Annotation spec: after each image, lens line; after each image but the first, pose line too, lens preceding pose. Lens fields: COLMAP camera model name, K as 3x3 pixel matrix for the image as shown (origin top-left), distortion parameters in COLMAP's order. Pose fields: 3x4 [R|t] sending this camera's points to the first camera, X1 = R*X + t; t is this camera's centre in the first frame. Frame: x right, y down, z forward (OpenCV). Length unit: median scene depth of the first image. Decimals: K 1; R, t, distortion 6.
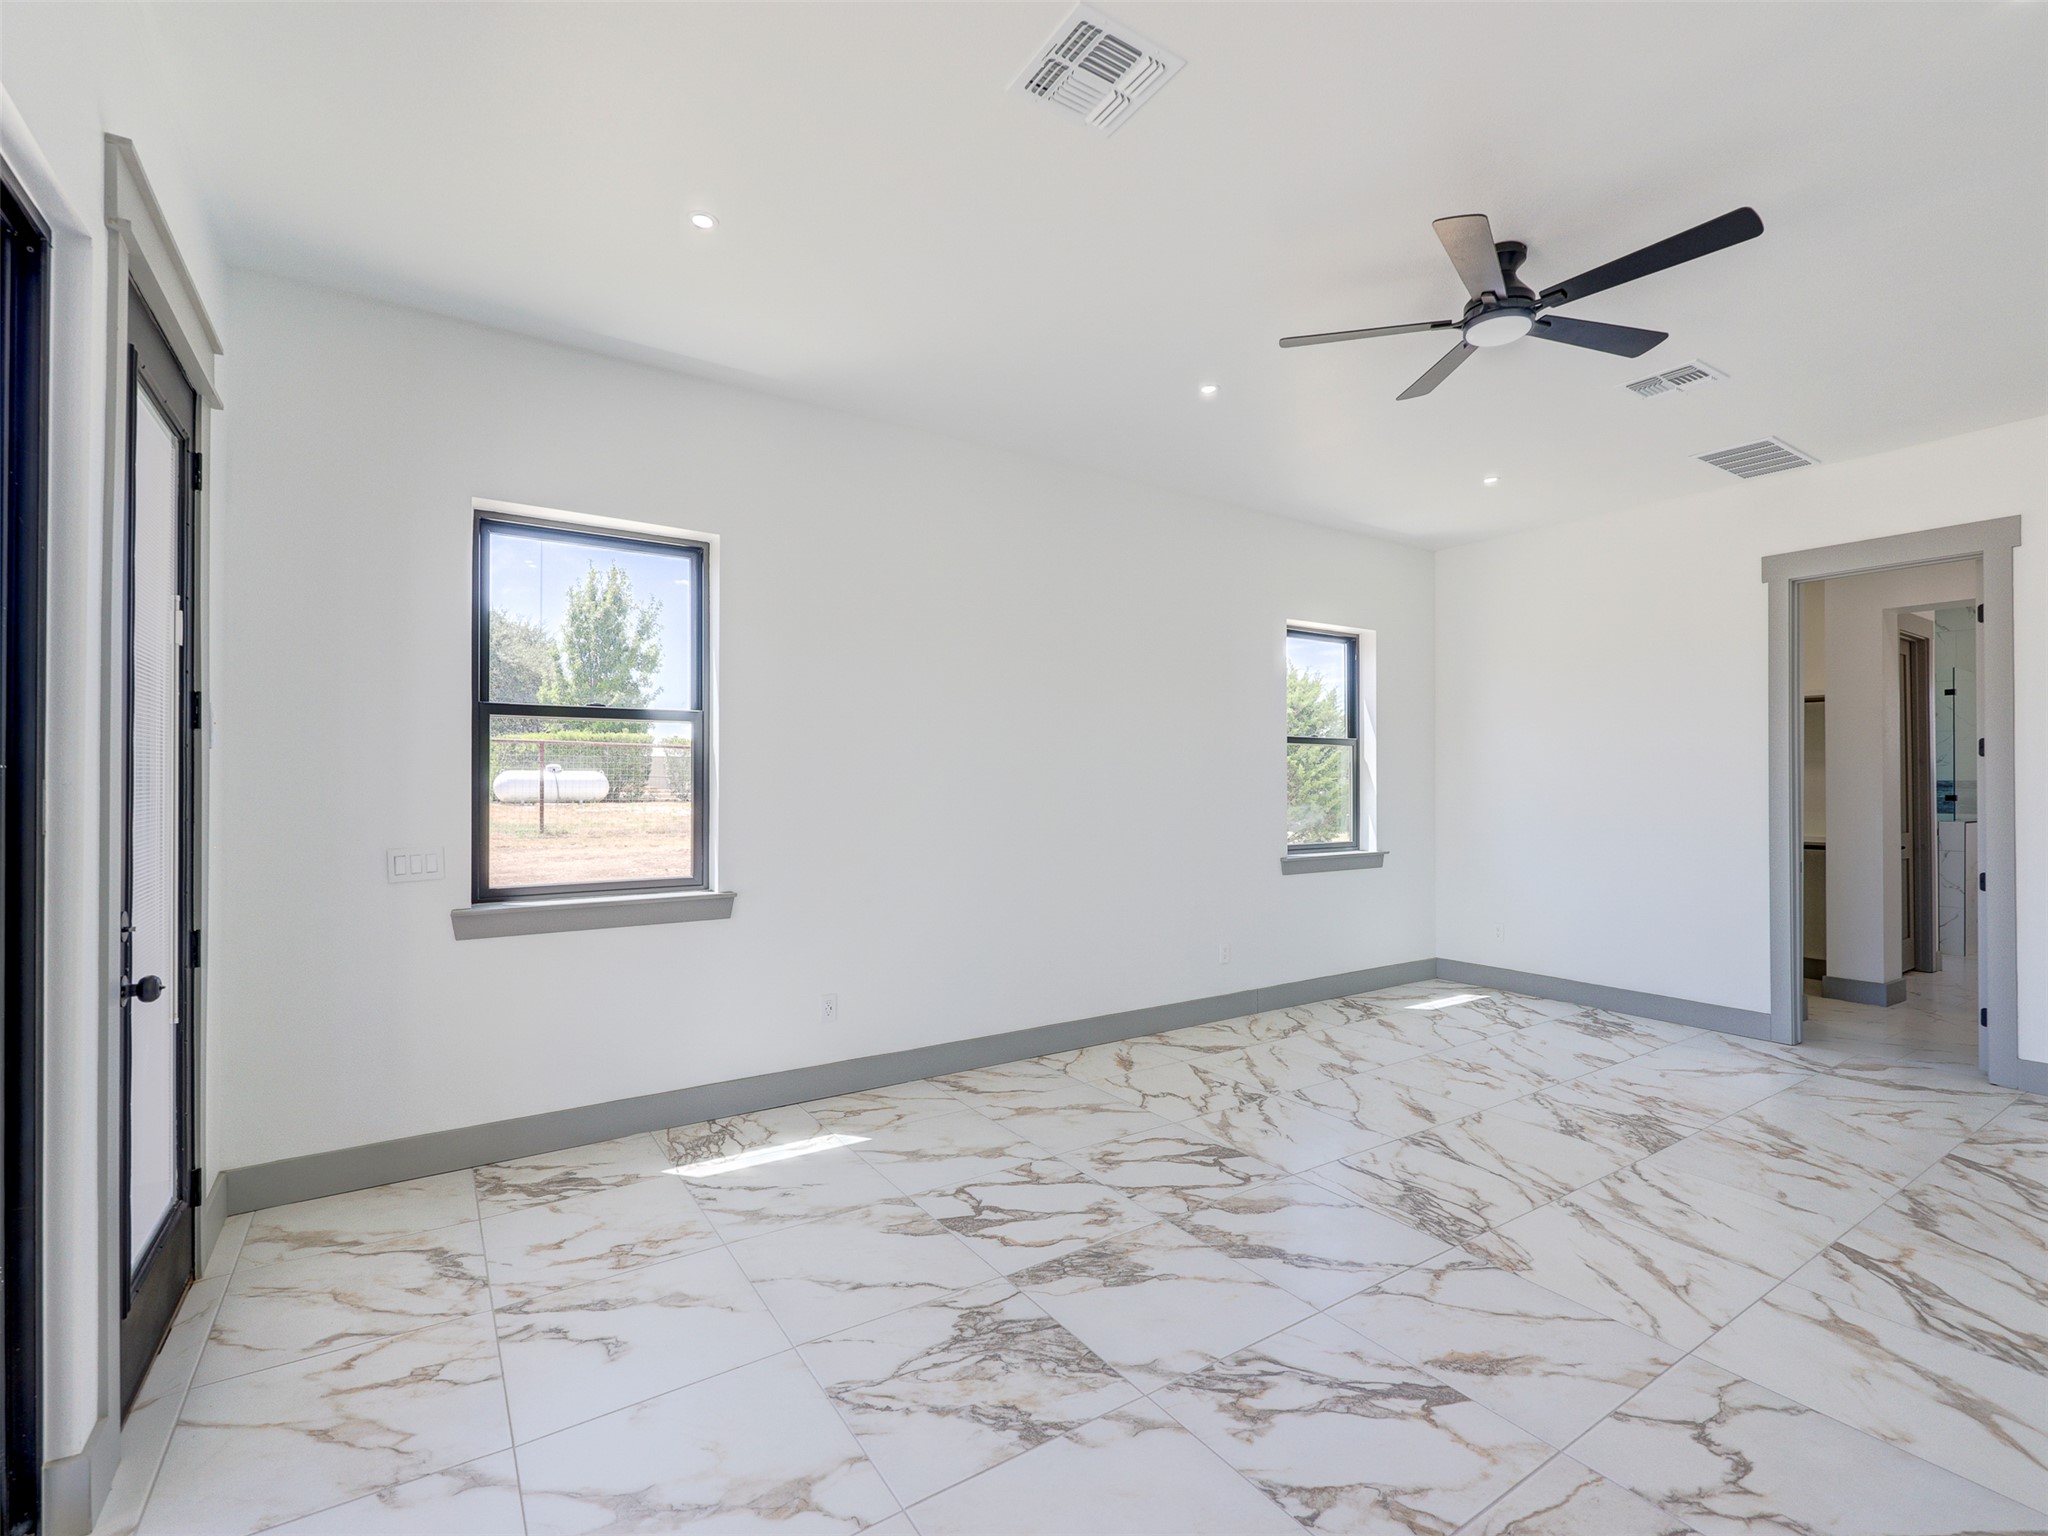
lens RADIAL K [[924.4, 0, 1026.1], [0, 924.4, 777.2], [0, 0, 1]] dist [0.010496, 0.000239]
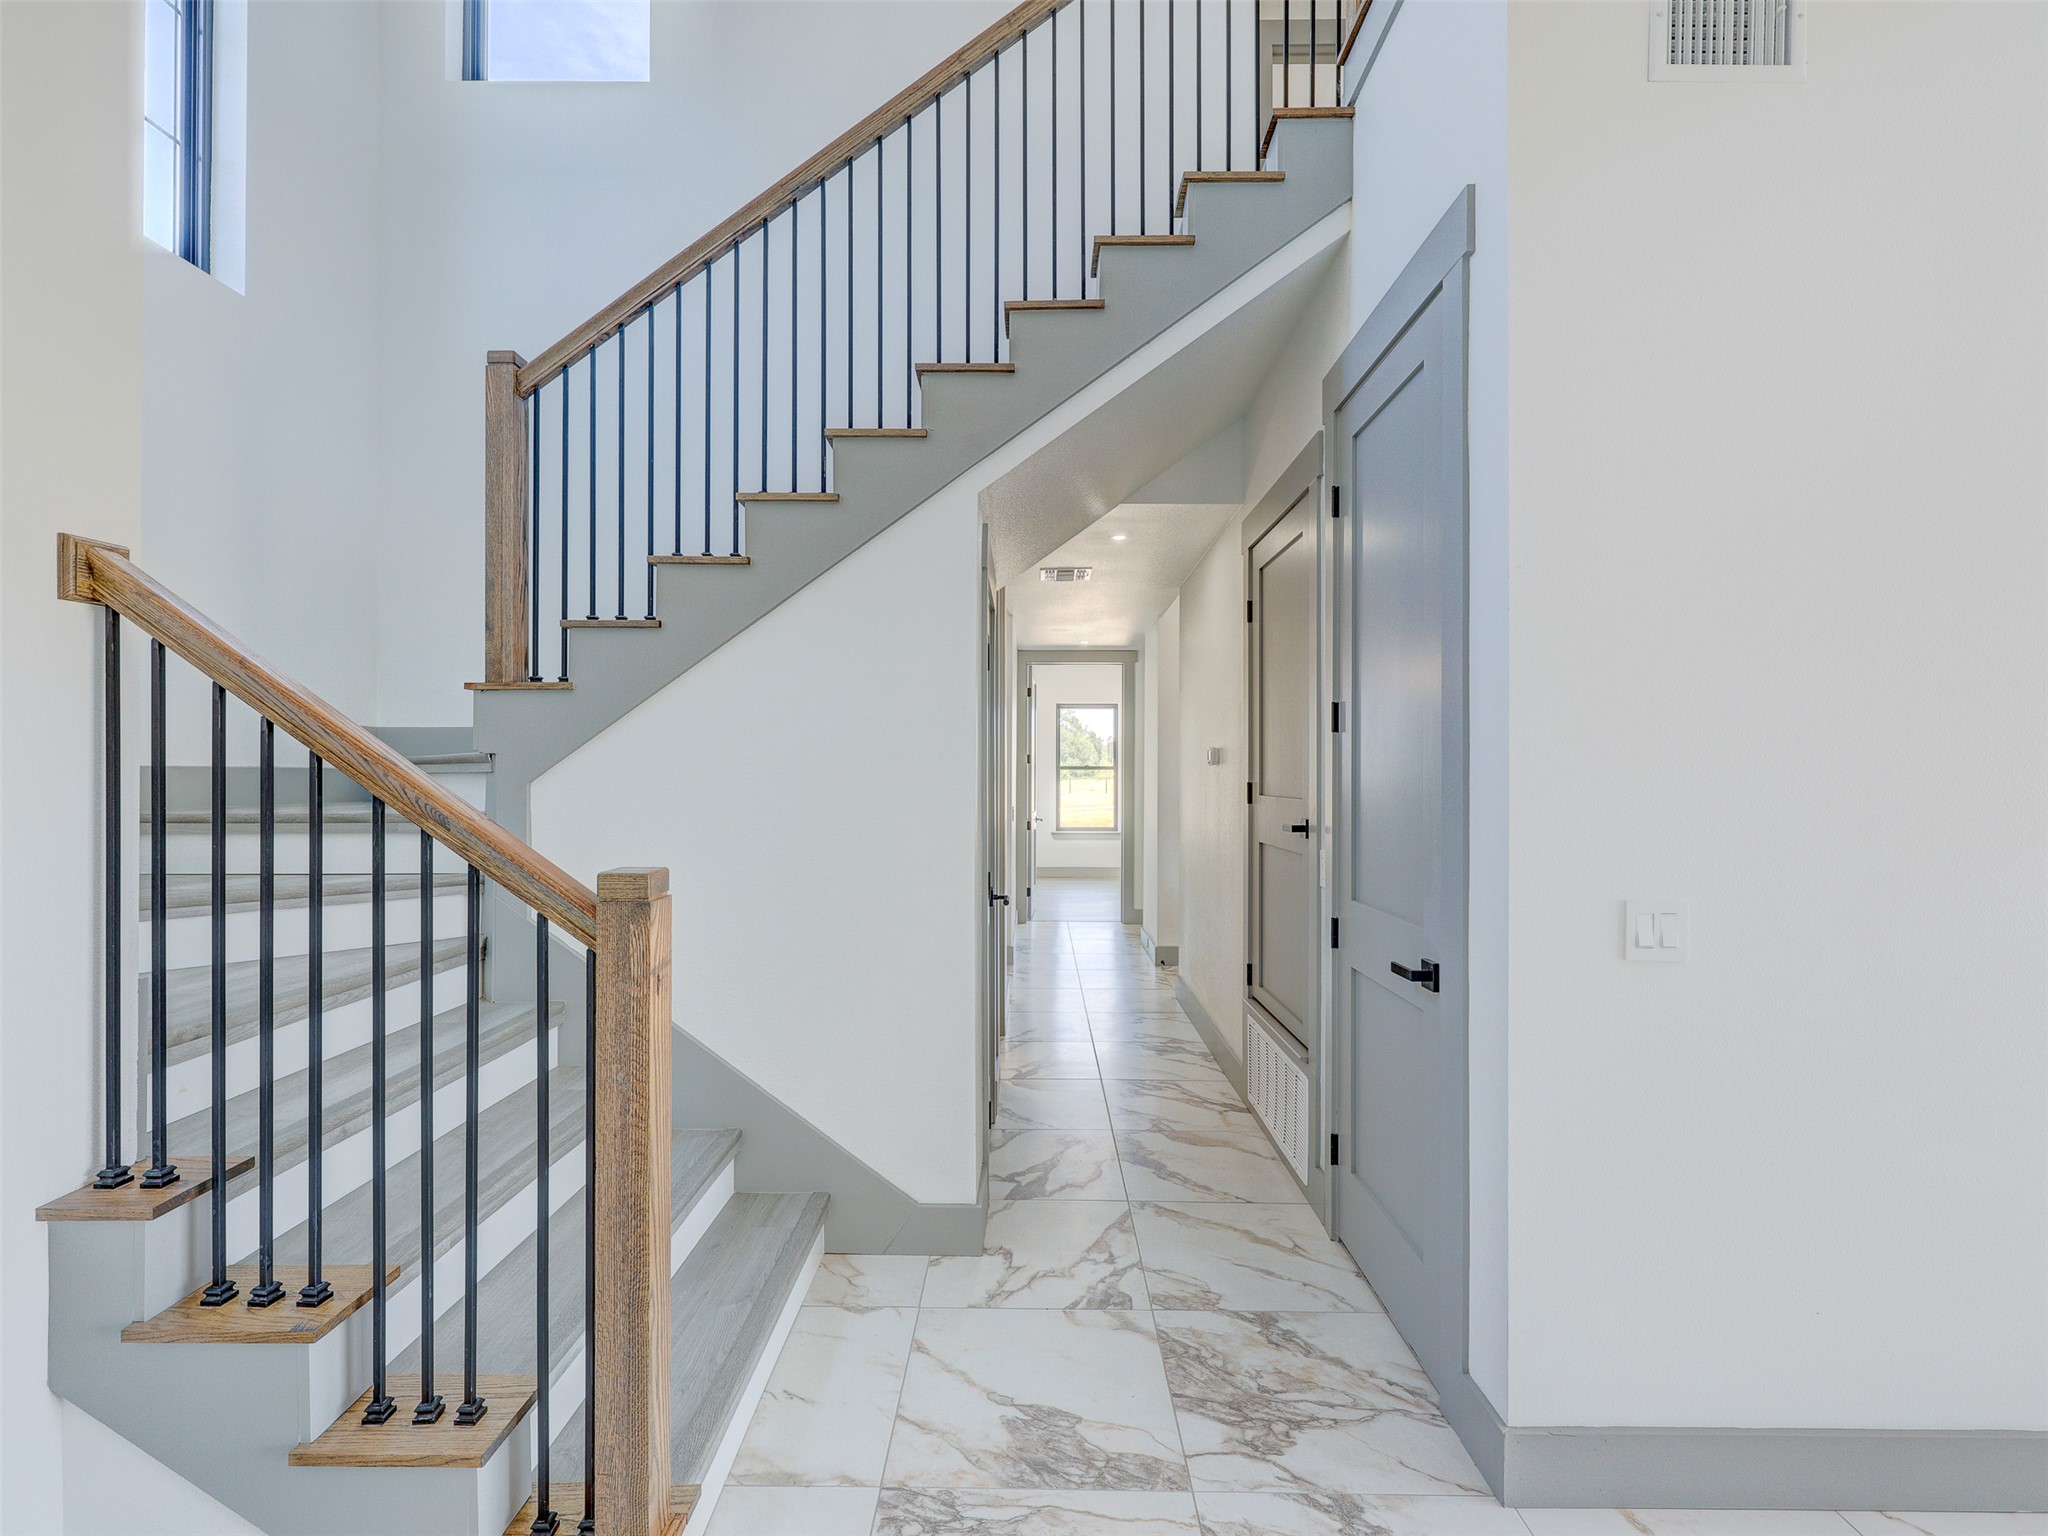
lens RADIAL K [[924.4, 0, 1023.7], [0, 924.4, 766.1], [0, 0, 1]] dist [0.010496, 0.000239]
pose [[-0.825715, -0.008316, 0.564026, -0.357826], [-0.012726, 0.999911, -0.003888, 0.001885], [-0.563944, -0.010388, -0.825748, 1.921407]]
